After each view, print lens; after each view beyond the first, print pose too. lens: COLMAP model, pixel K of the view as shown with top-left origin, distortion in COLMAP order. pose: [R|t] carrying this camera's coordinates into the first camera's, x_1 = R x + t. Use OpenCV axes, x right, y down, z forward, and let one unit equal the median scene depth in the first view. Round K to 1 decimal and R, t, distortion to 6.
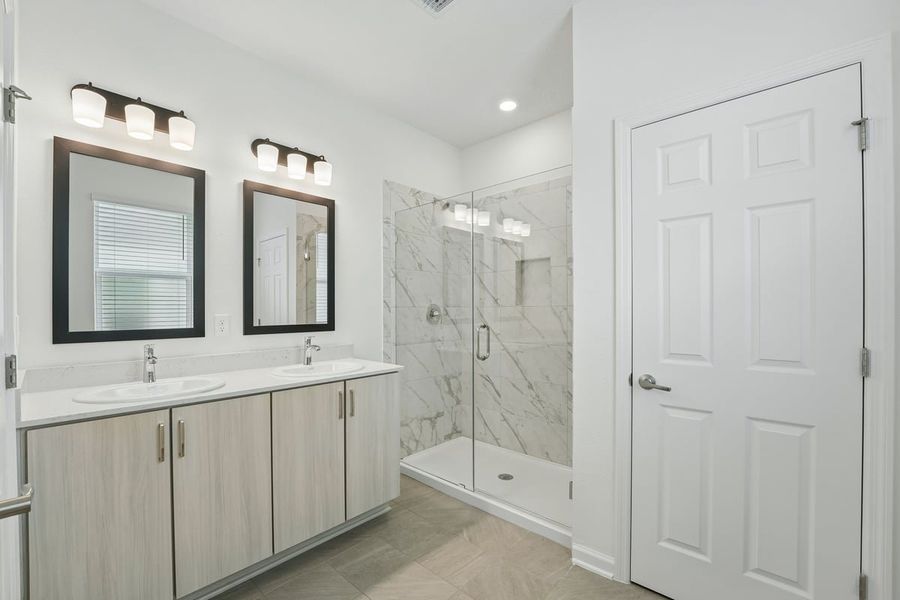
lens RADIAL K [[378.0, 0, 450.0], [0, 378.0, 300.0], [0, 0, 1]] dist [-0.023497, 0.000045]
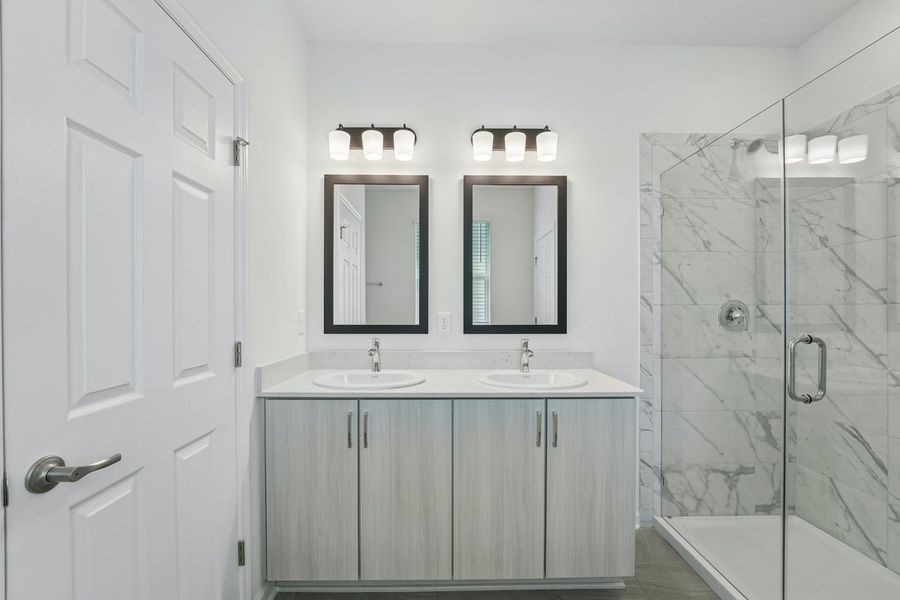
lens RADIAL K [[407.1, 0, 450.0], [0, 407.1, 300.0], [0, 0, 1]] dist [-0.013267, 0.000376]
pose [[0.685438, -0.007144, -0.728096, 0.144017], [0.014505, 0.999887, 0.003844, 0.000325], [0.727987, -0.013196, 0.685464, 0.172412]]
